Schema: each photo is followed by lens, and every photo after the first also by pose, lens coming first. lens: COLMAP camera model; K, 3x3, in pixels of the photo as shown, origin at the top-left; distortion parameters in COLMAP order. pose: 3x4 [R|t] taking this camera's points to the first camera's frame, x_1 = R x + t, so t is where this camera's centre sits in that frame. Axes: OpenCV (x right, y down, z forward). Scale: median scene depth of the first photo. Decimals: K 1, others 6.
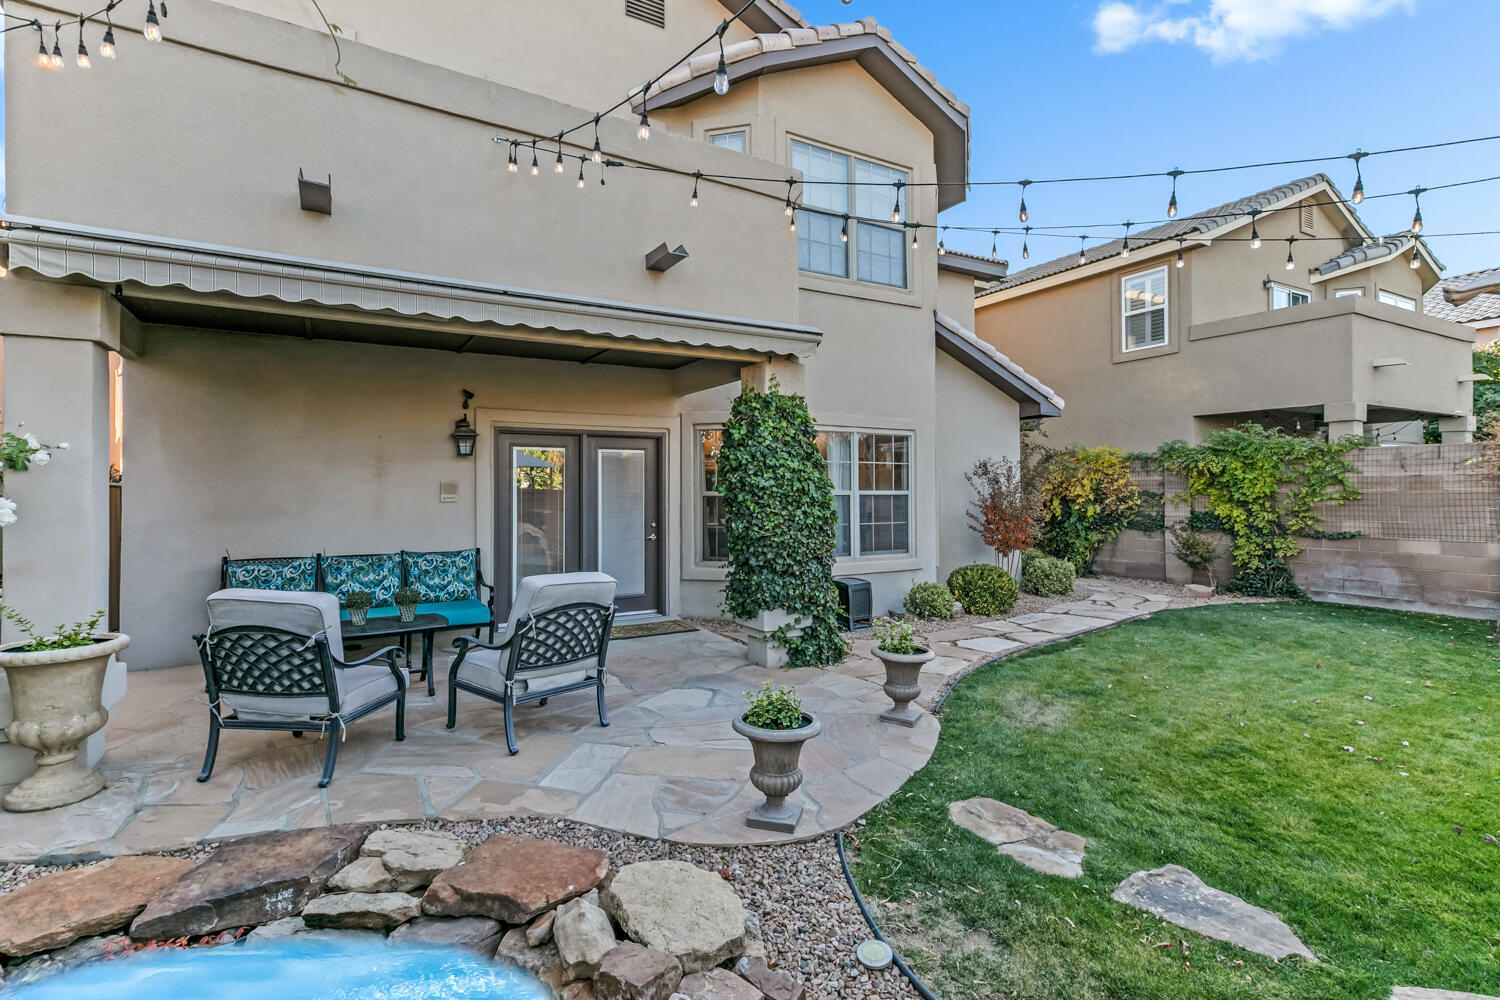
lens RADIAL K [[721.7, 0, 749.0], [0, 721.7, 480.1], [0, 0, 1]] dist [0.003382, 0.000389]
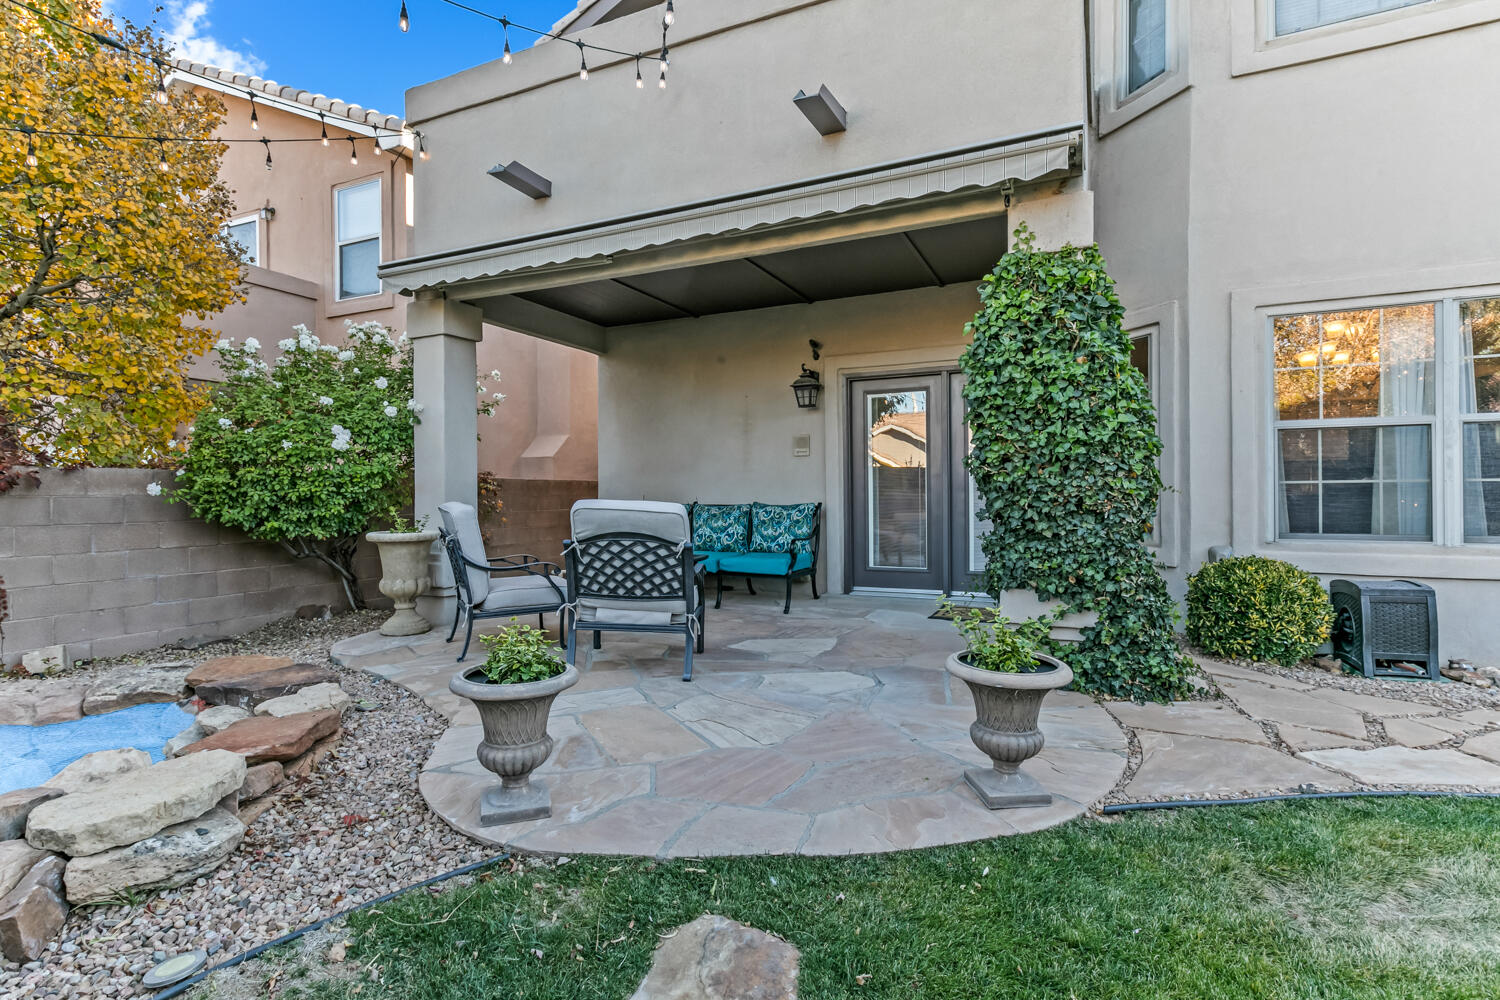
lens RADIAL K [[735.0, 0, 750.6], [0, 735.0, 493.7], [0, 0, 1]] dist [0.040763, -0.026112]
pose [[0.562261, -0.002087, -0.826957, 0.253354], [0.018418, 0.999780, 0.010000, 0.047108], [0.826754, -0.020854, 0.562176, 0.248669]]
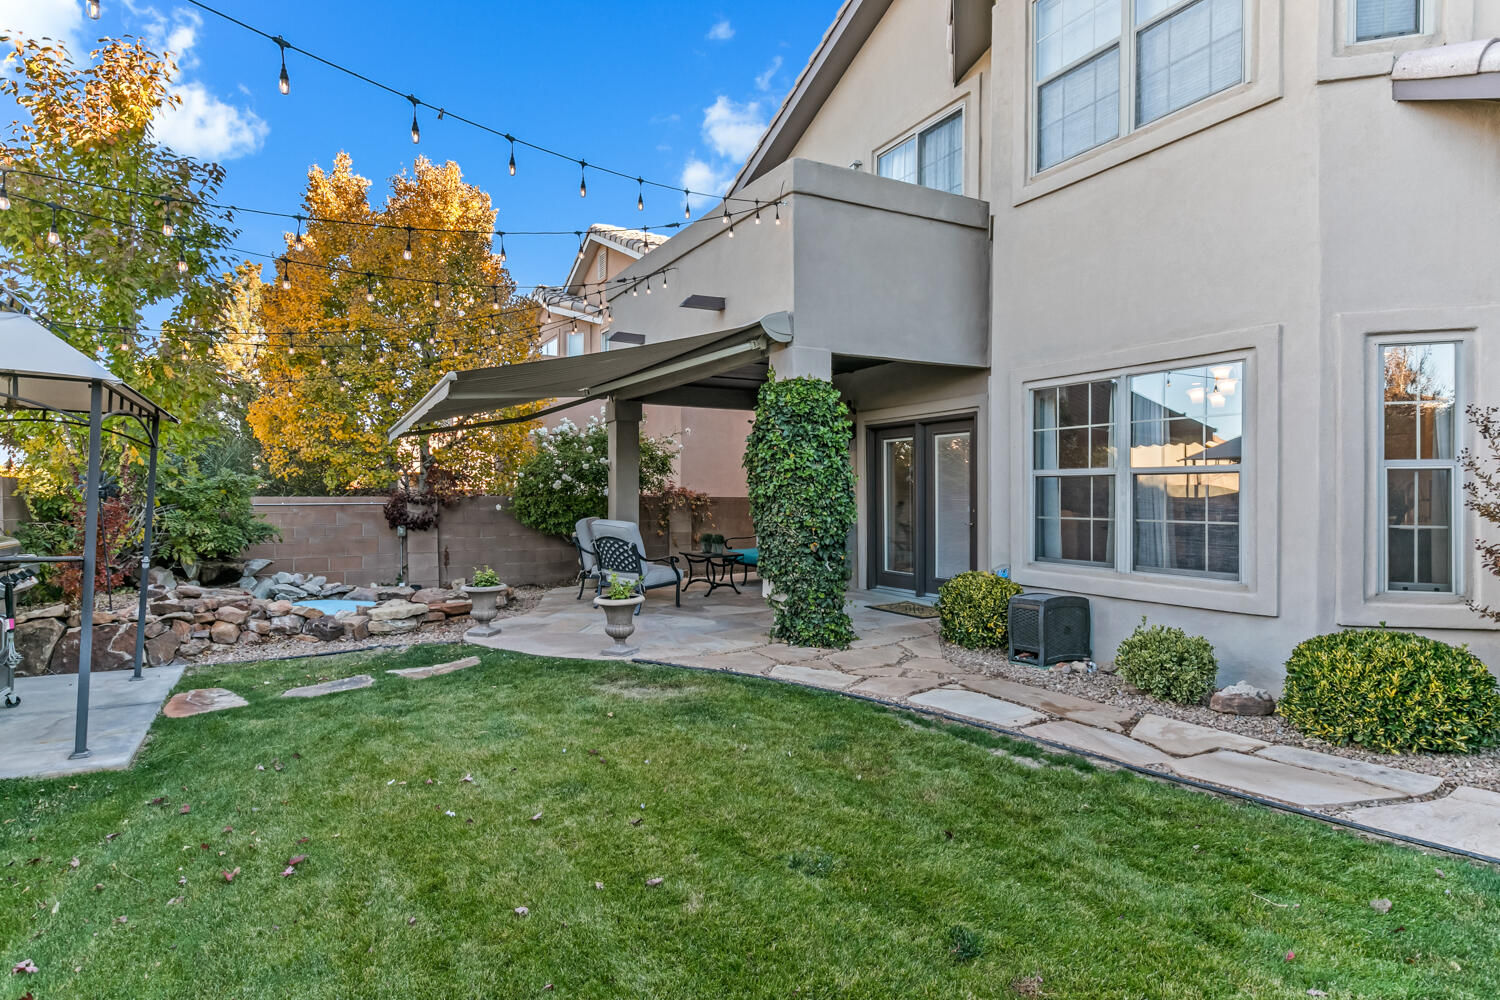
lens RADIAL K [[814.3, 0, 753.1], [0, 814.3, 491.2], [0, 0, 1]] dist [0.002563, -0.002285]
pose [[-0.030195, -0.002608, -0.999541, 0.728571], [0.013854, 0.999899, -0.003028, 0.027929], [0.999448, -0.013940, -0.030155, 0.580715]]
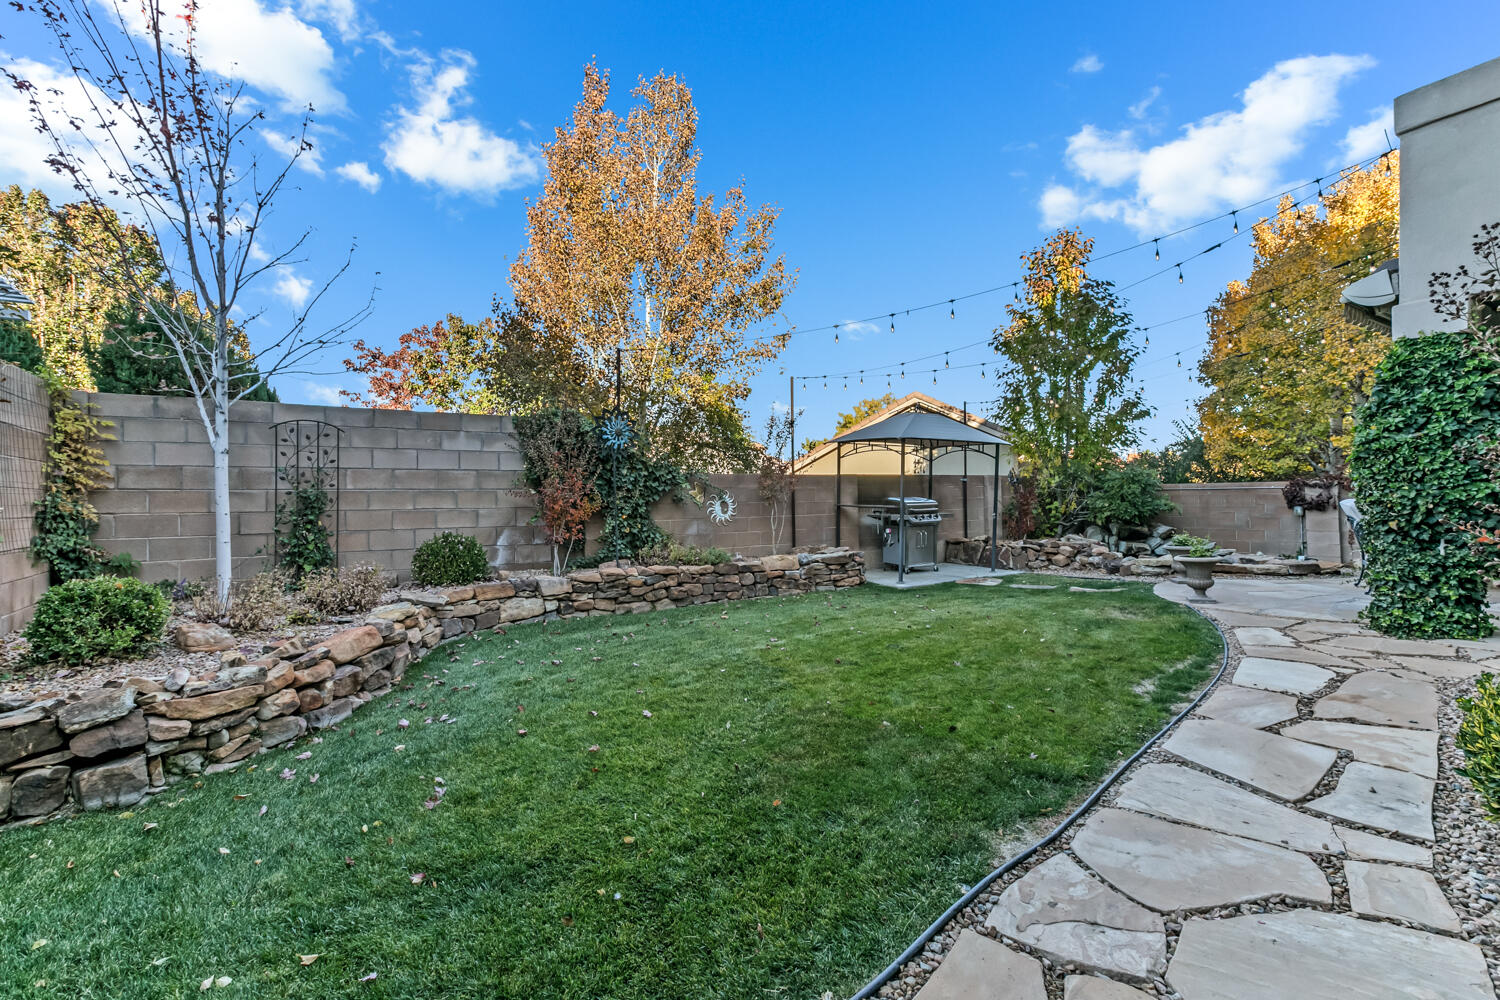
lens RADIAL K [[700.8, 0, 750.0], [0, 700.8, 500.0], [0, 0, 1]] dist [0.025535, 0.000026]
pose [[-0.998588, 0.011396, -0.051876, 0.570234], [0.011893, 0.999886, -0.009279, 0.053553], [0.051765, -0.009883, -0.998610, 1.131926]]
